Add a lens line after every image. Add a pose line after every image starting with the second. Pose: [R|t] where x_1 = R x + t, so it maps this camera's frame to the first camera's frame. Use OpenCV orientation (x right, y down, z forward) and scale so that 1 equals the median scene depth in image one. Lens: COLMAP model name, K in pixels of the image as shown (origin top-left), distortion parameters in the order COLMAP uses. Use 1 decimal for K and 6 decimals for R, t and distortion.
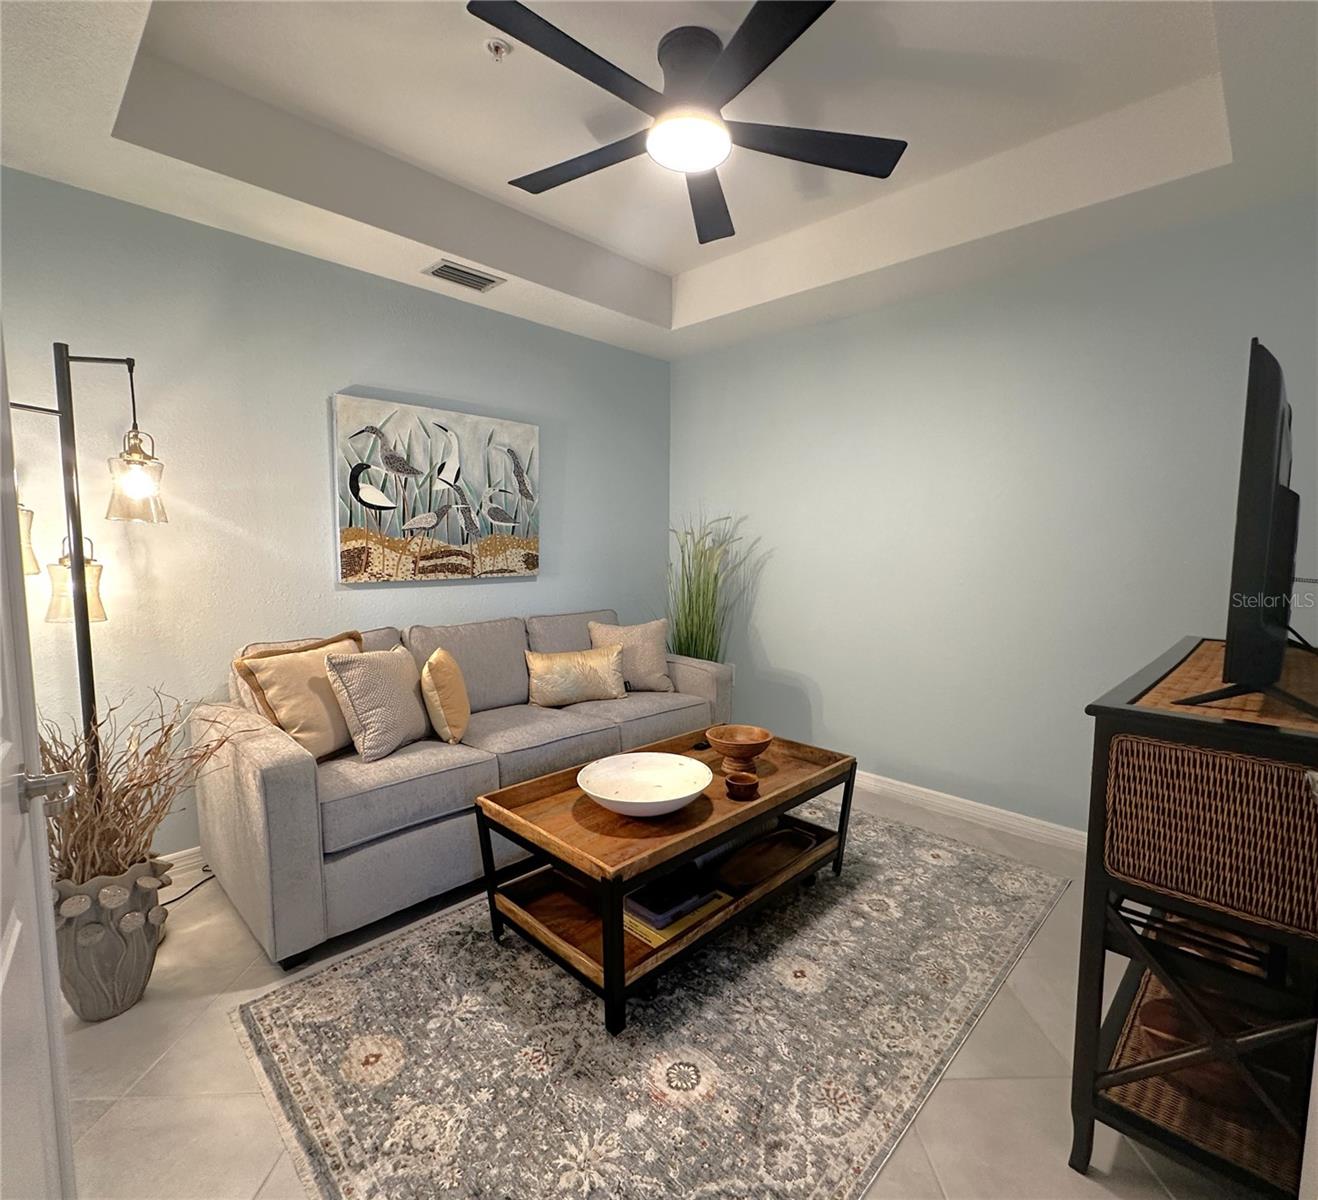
lens RADIAL K [[648.6, 0, 690.7], [0, 648.6, 598.6], [0, 0, 1]] dist [-0.001486, -0.000150]
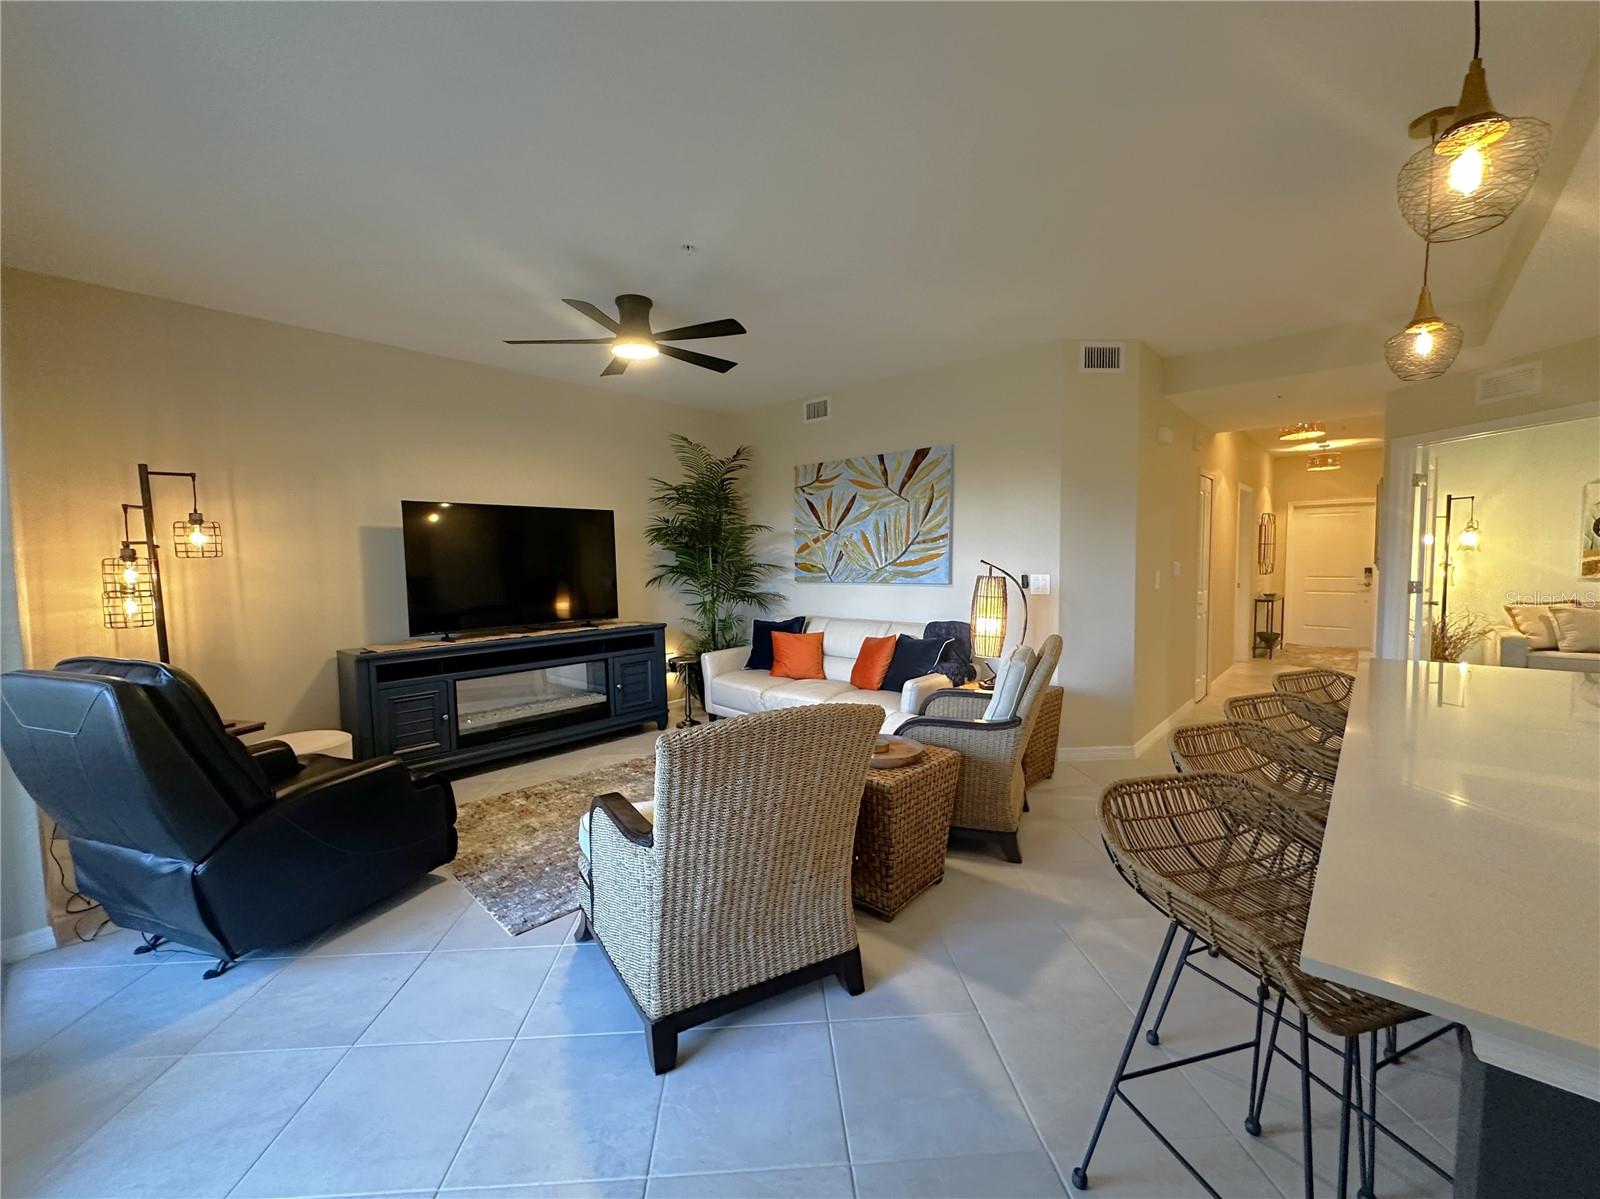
lens RADIAL K [[656.0, 0, 800.0], [0, 656.0, 599.5], [0, 0, 1]] dist [-0.000641, 0.000274]
pose [[0.024330, 0.053953, -0.998247, 1.322193], [-0.074998, 0.995827, 0.051995, 0.109299], [0.996887, 0.073602, 0.028274, -1.346244]]
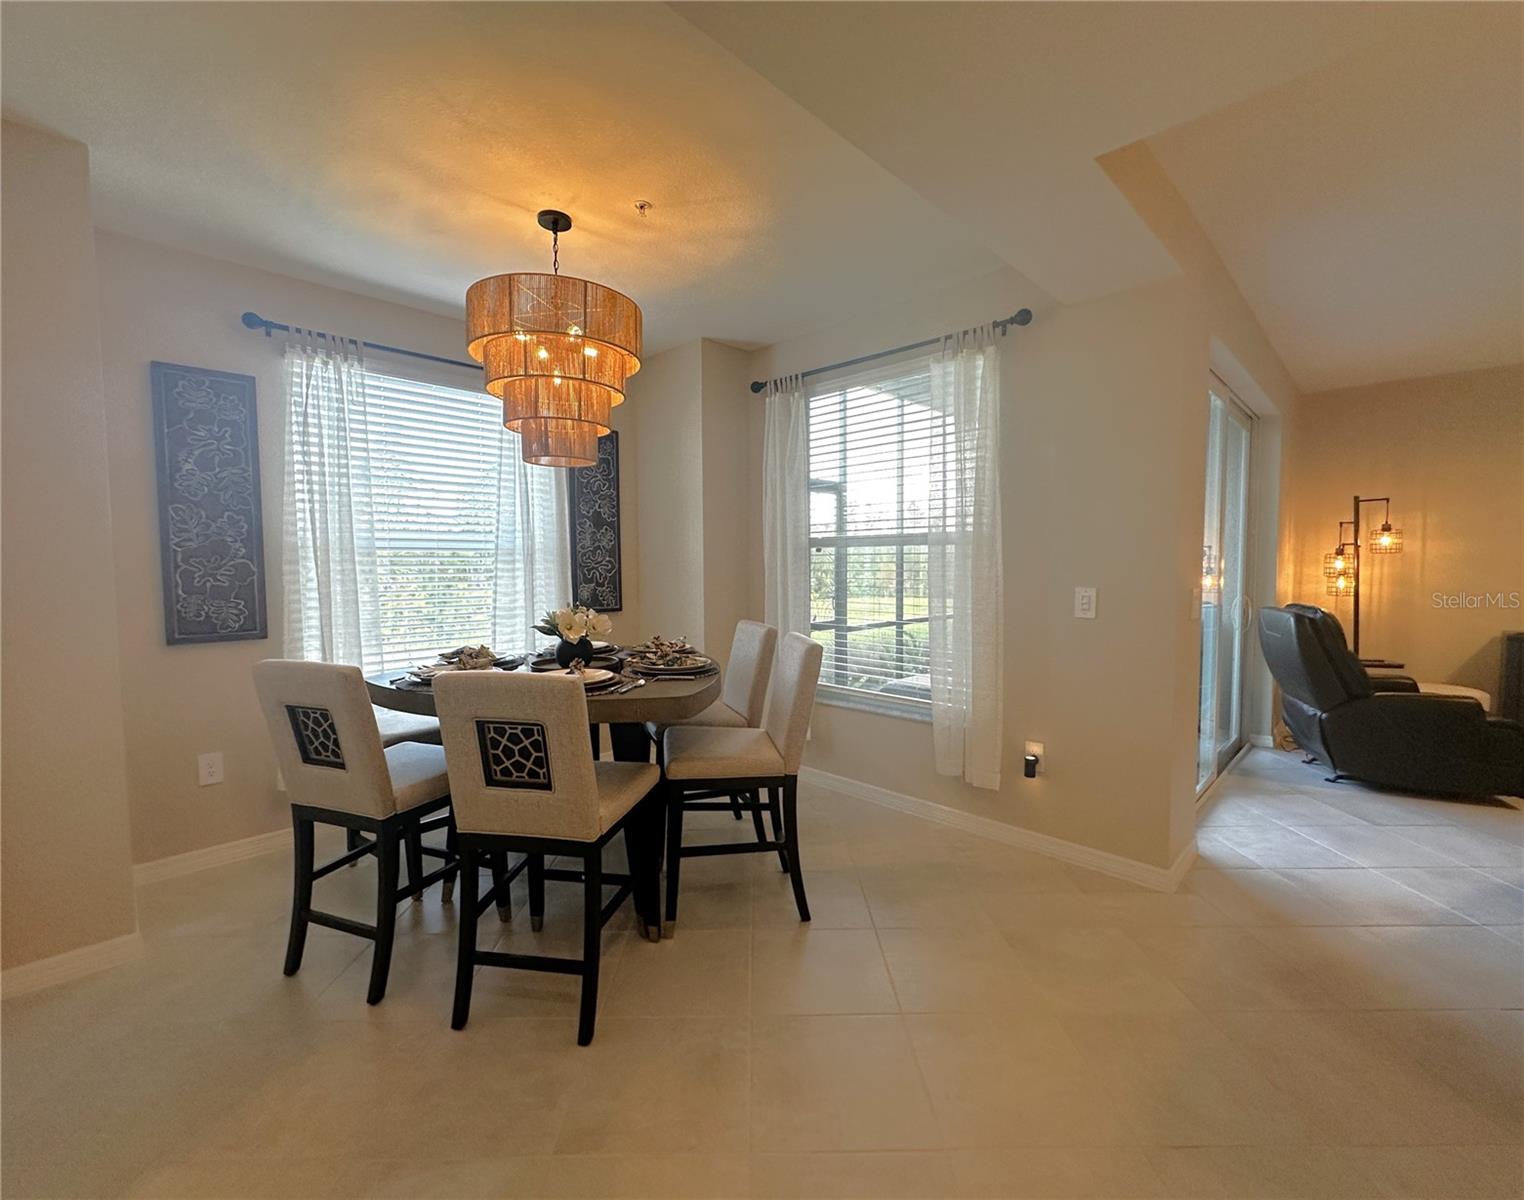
lens RADIAL K [[649.4, 0, 762.0], [0, 649.4, 600.0], [0, 0, 1]] dist [0.000150, 0.000355]
pose [[-0.999672, -0.006394, 0.024788, 1.737154], [-0.002741, 0.989470, 0.144712, 0.055882], [-0.025452, 0.144597, -0.989163, -0.642308]]
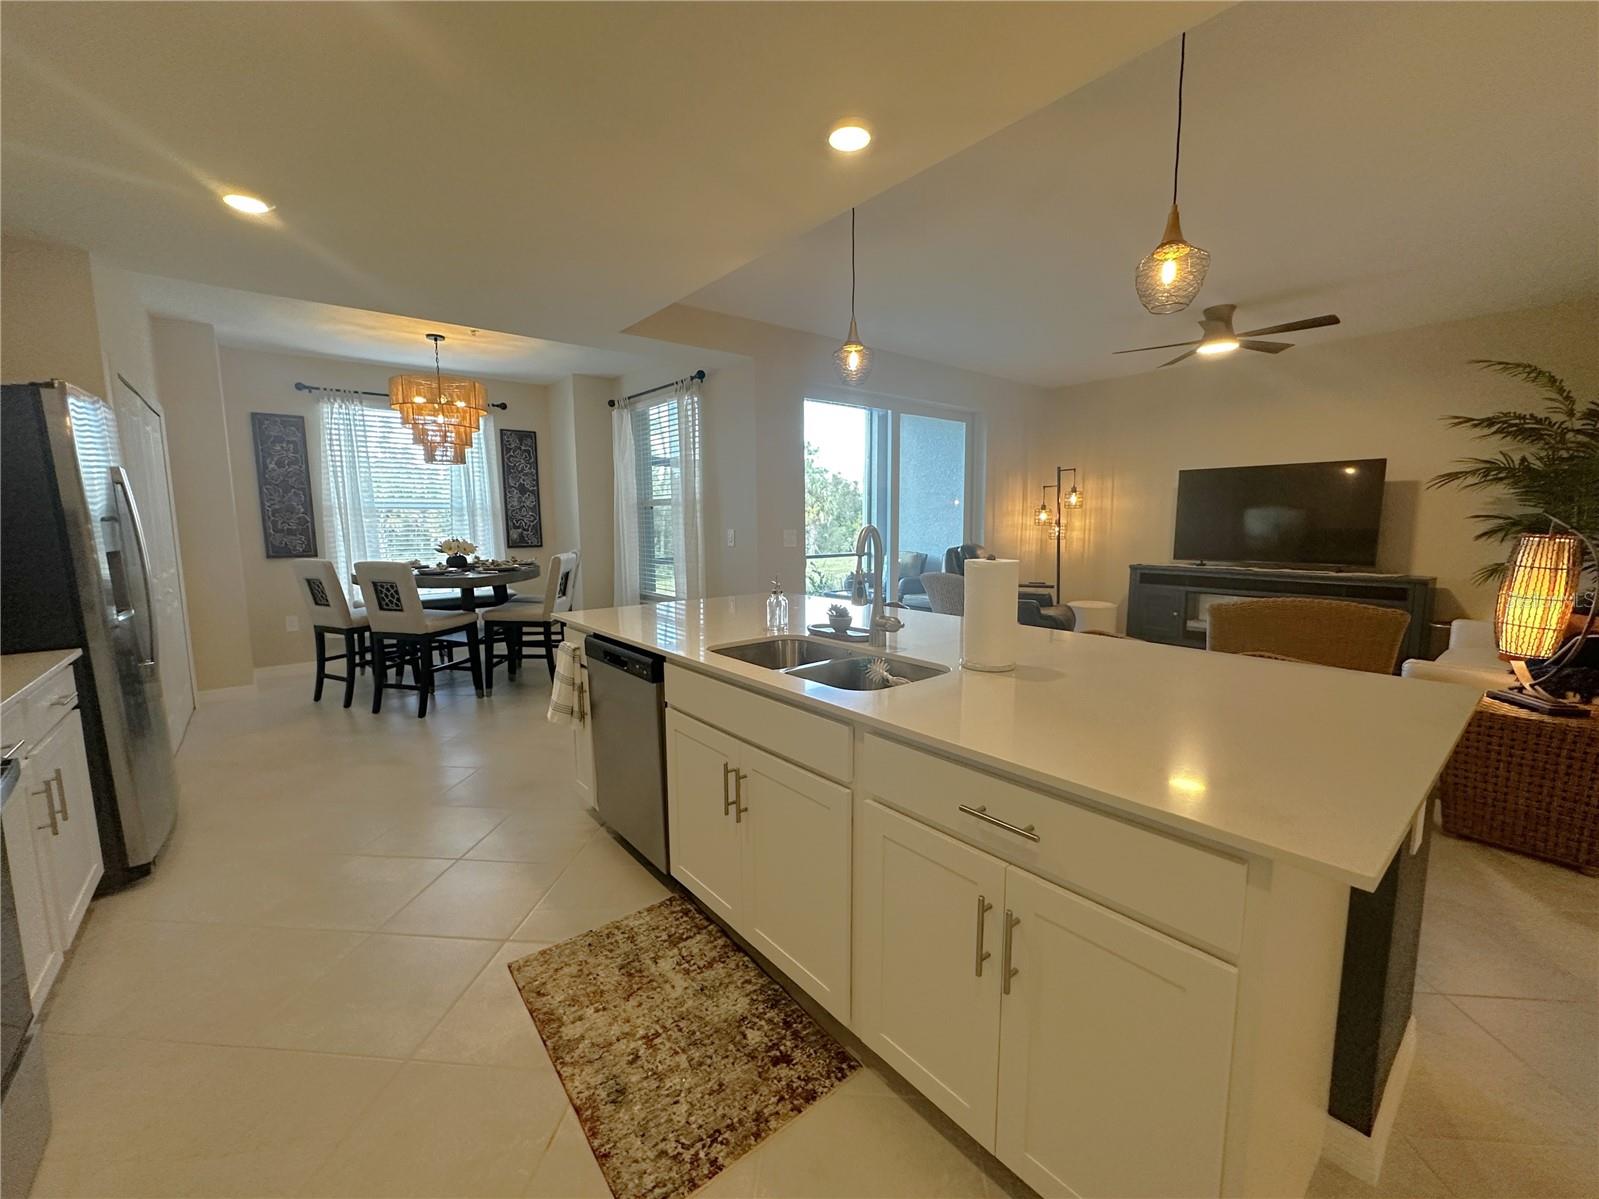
lens RADIAL K [[650.0, 0, 799.5], [0, 650.0, 599.5], [0, 0, 1]] dist [-0.001273, 0.000123]
pose [[-0.991605, -0.019673, 0.127800, 0.875839], [0.007965, 0.977189, 0.212224, -0.006800], [-0.129059, 0.211460, -0.968828, 0.080453]]
